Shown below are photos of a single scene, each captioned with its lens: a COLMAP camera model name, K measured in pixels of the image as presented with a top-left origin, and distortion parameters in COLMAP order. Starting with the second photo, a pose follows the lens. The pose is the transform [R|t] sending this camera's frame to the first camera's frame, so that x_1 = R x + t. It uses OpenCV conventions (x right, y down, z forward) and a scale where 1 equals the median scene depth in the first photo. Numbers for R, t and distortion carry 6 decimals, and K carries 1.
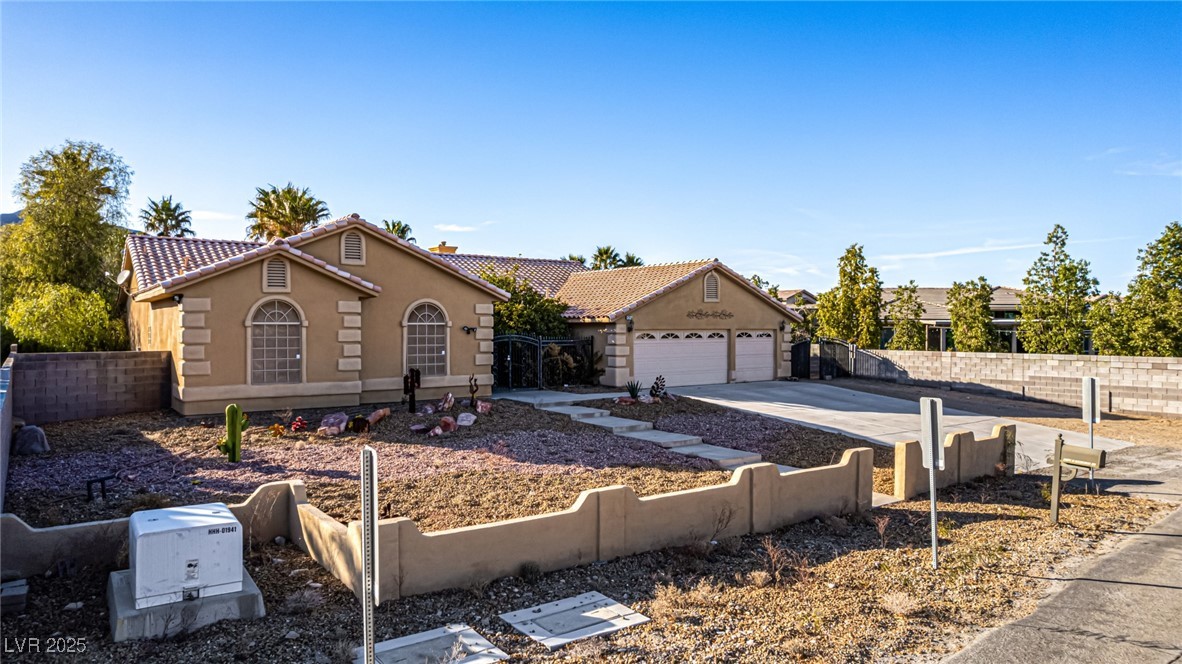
lens RADIAL K [[755.9, 0, 594.2], [0, 755.9, 331.5], [0, 0, 1]] dist [-0.078260, 0.068388]
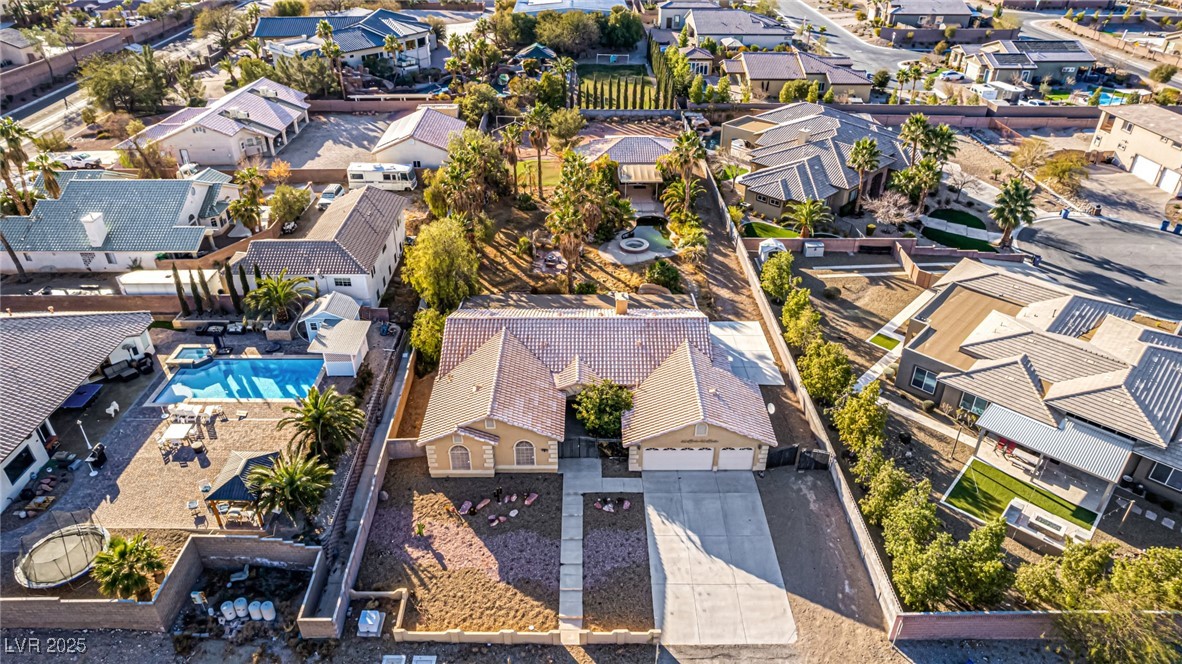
lens RADIAL K [[755.9, 0, 591.2], [0, 755.9, 328.7], [0, 0, 1]] dist [-0.078260, 0.068388]
pose [[0.808829, 0.308142, -0.500844, 0.815732], [-0.005214, 0.855436, 0.517882, -1.256756], [0.588021, -0.416267, 0.693508, -0.270374]]
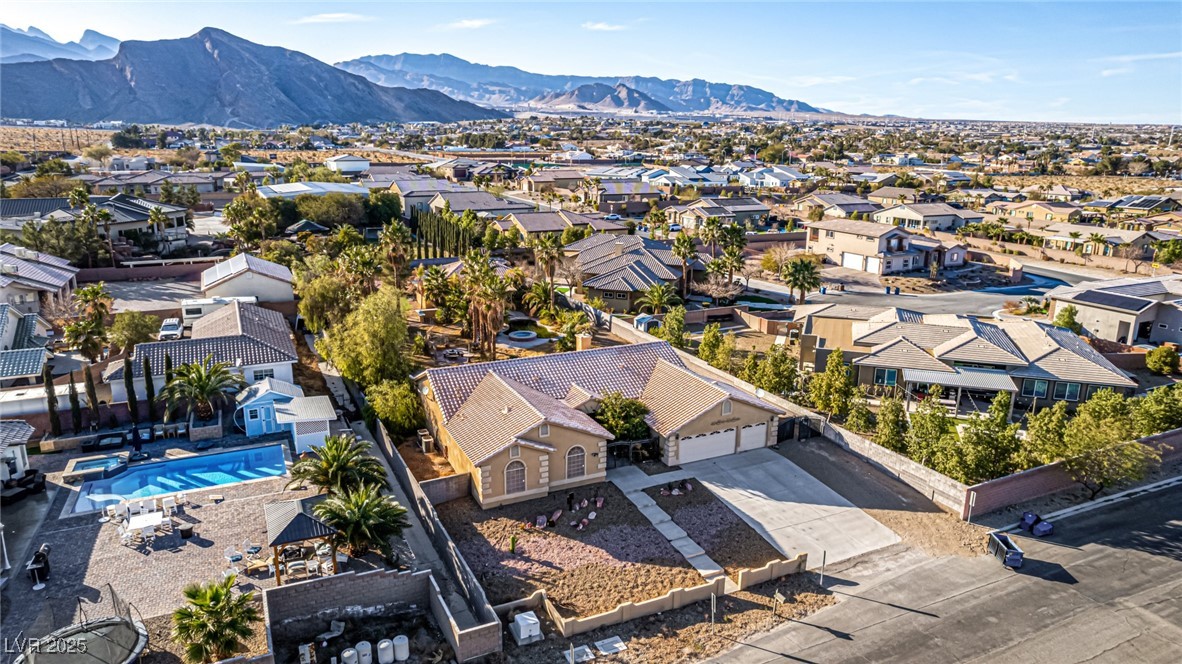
lens RADIAL K [[755.9, 0, 590.5], [0, 755.9, 326.7], [0, 0, 1]] dist [-0.078260, 0.068388]
pose [[0.981960, 0.053028, -0.181501, 0.166496], [-0.008538, 0.971327, 0.237596, -0.747766], [0.188896, -0.231760, 0.954257, -0.840857]]
